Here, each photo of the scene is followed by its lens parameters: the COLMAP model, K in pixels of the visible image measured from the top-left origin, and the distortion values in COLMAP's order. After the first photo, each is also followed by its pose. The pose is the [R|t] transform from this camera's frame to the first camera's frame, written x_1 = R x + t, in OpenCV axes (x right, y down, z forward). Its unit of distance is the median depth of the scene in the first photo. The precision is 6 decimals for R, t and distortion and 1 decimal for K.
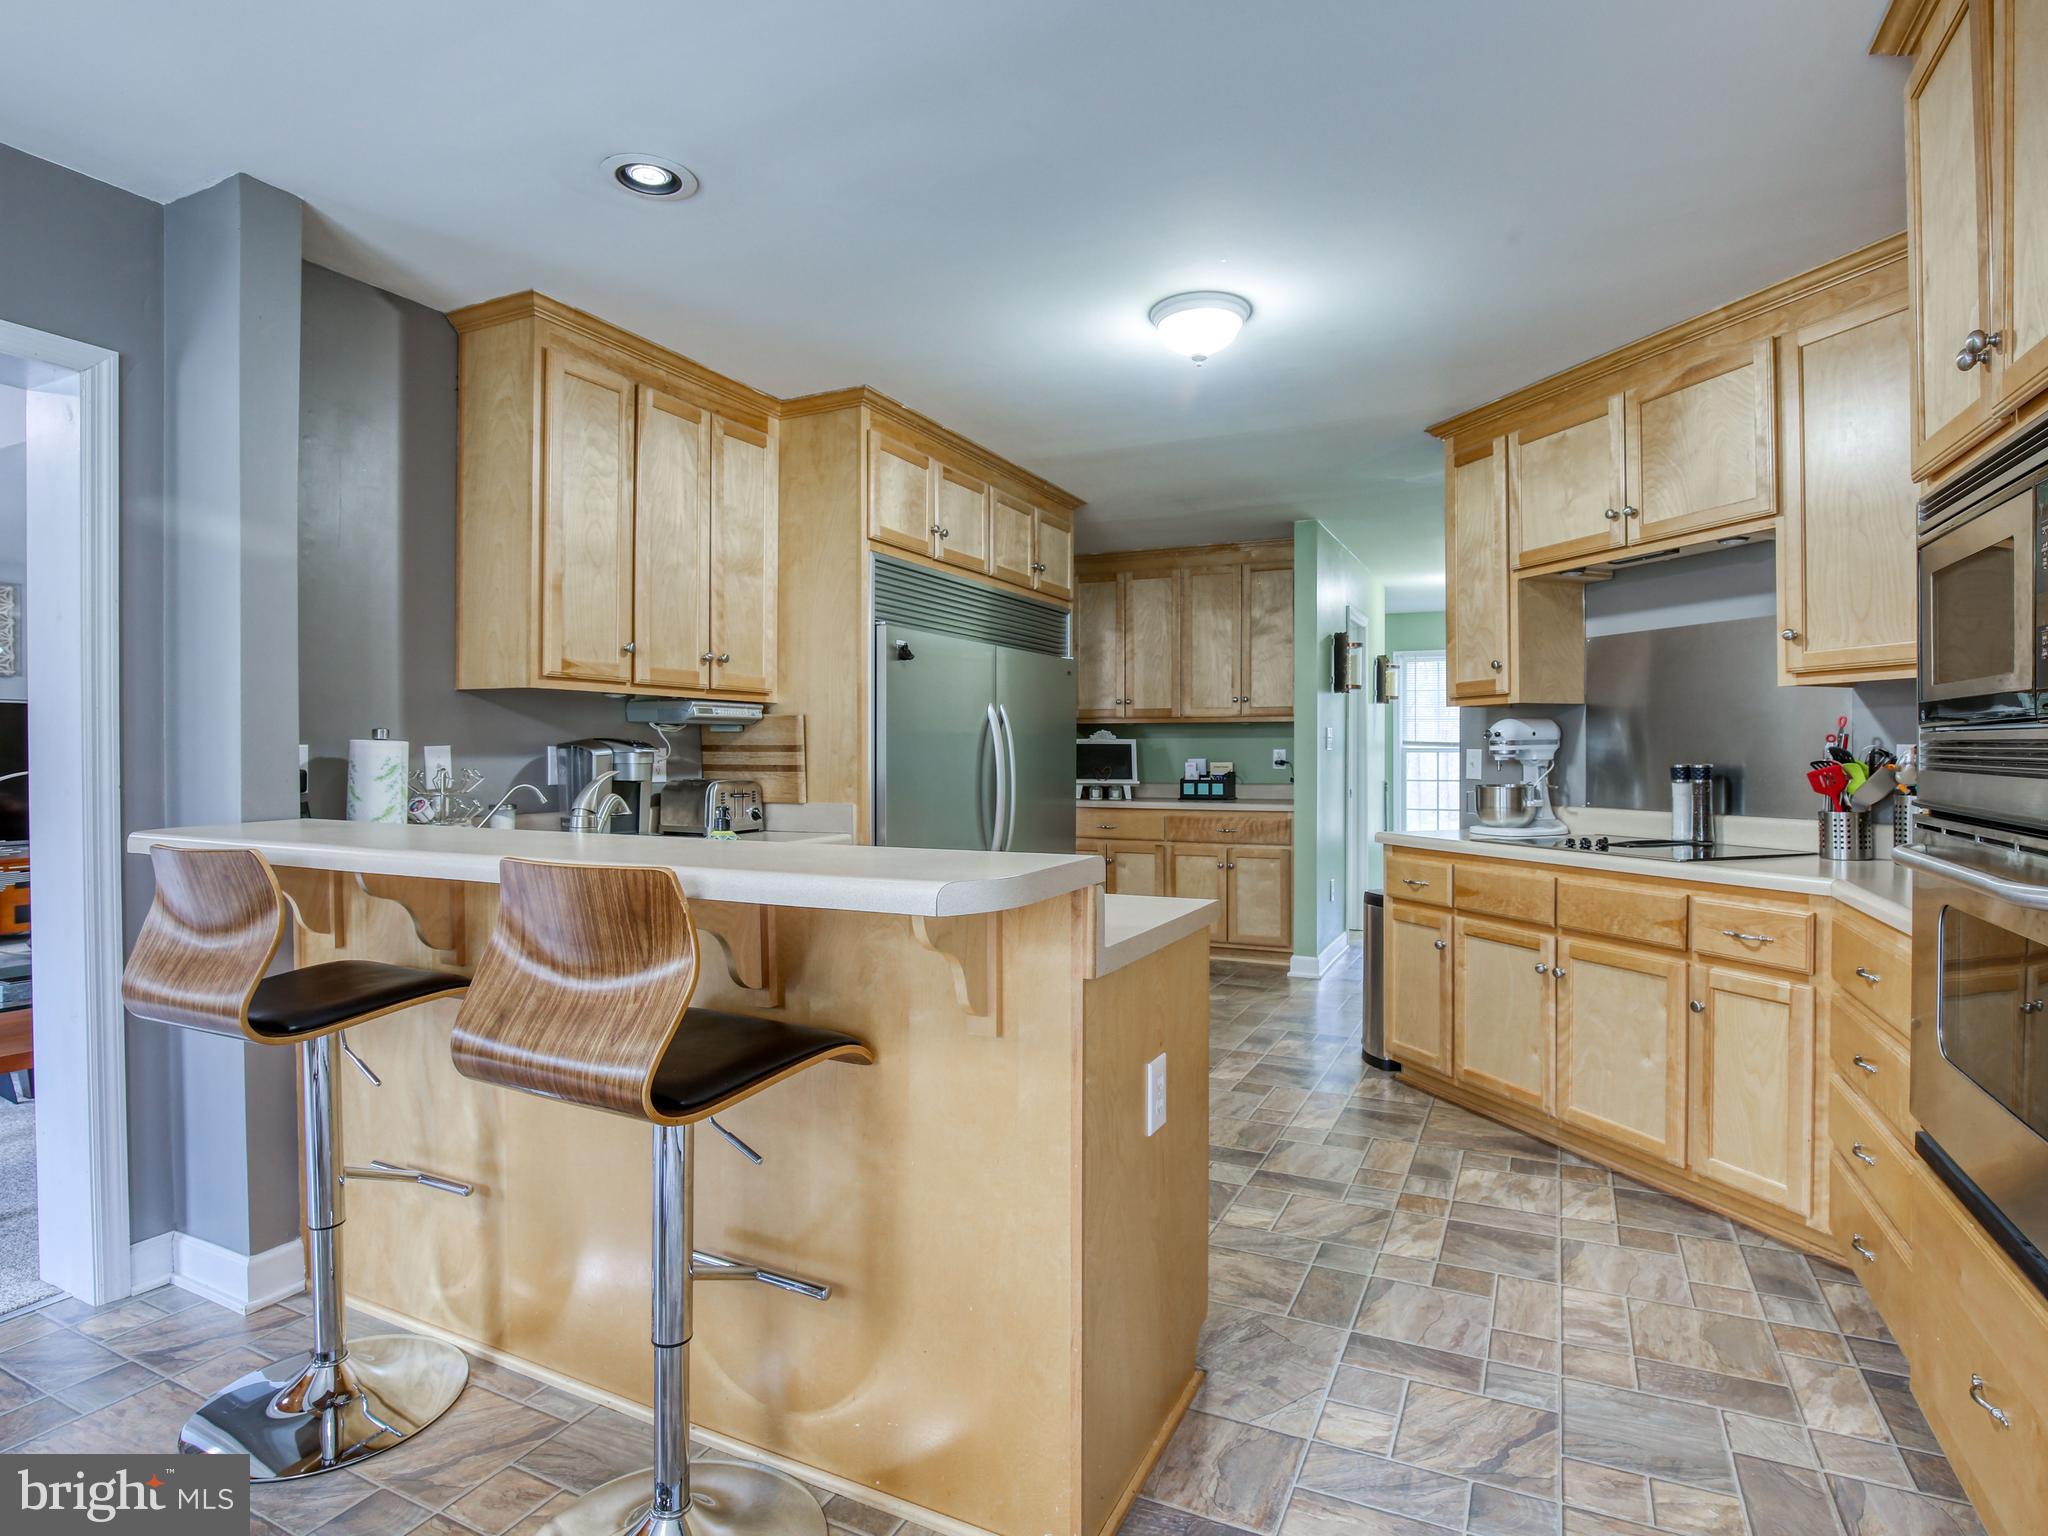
lens RADIAL K [[1078.1, 0, 1043.8], [0, 1078.1, 753.2], [0, 0, 1]] dist [-0.033842, 0.011020]
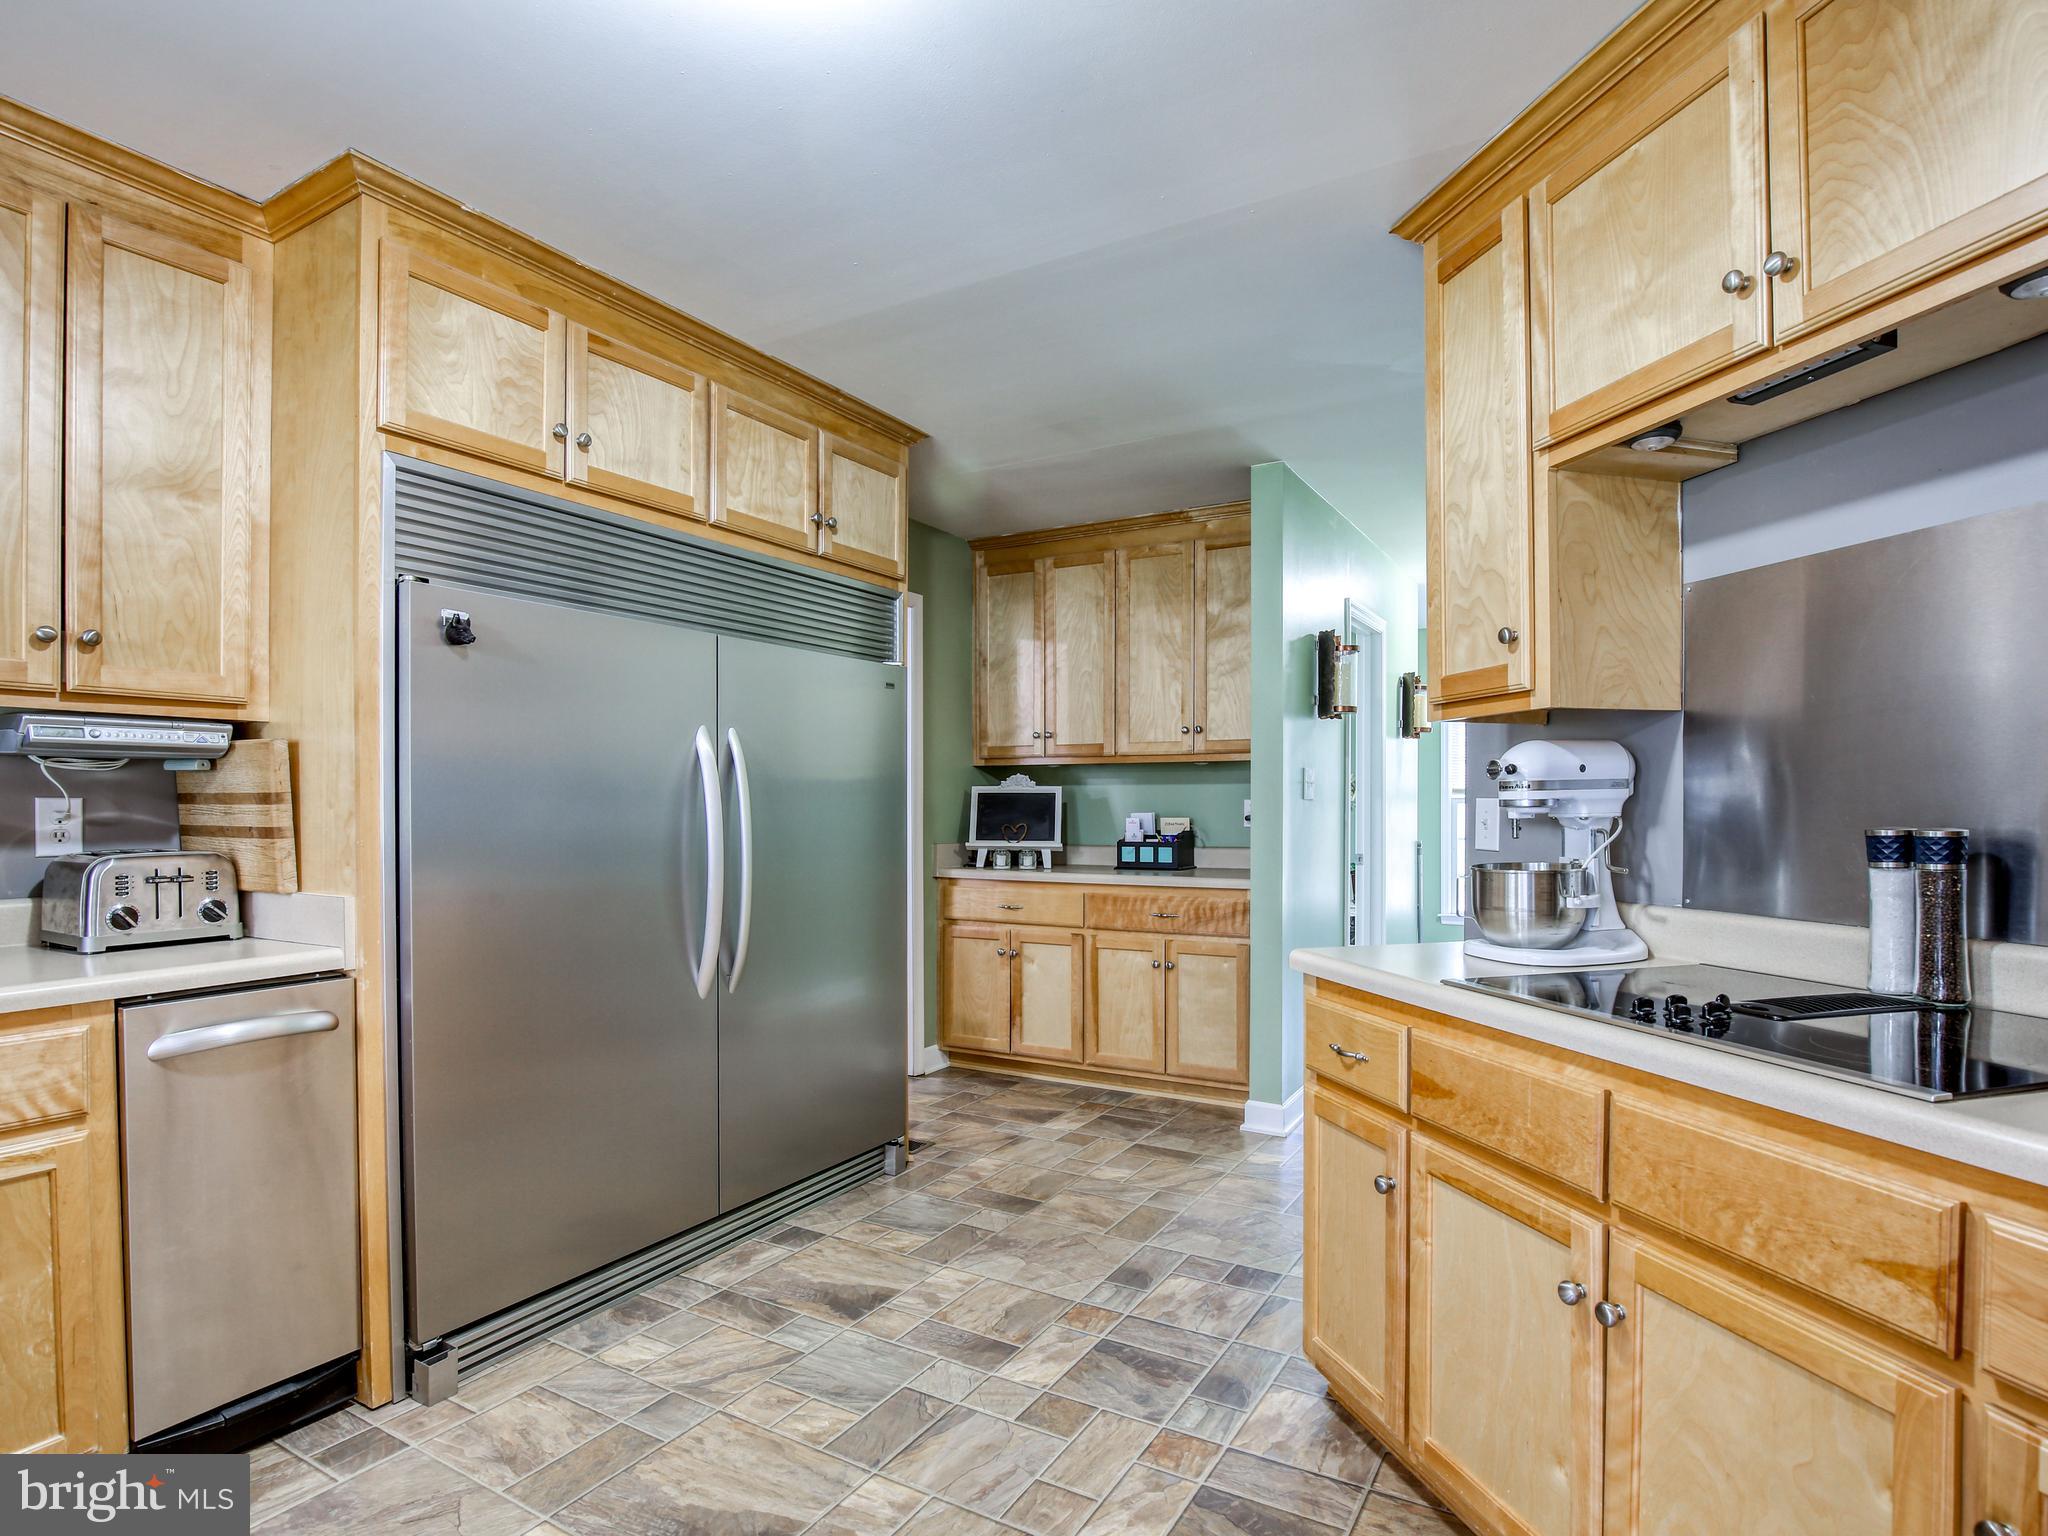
lens RADIAL K [[1074.7, 0, 1084.9], [0, 1074.7, 813.2], [0, 0, 1]] dist [-0.040050, 0.011316]
pose [[0.998716, -0.000797, -0.050662, 0.233147], [0.001184, 0.999970, 0.007609, -0.000244], [0.050654, -0.007659, 0.998687, 0.451601]]
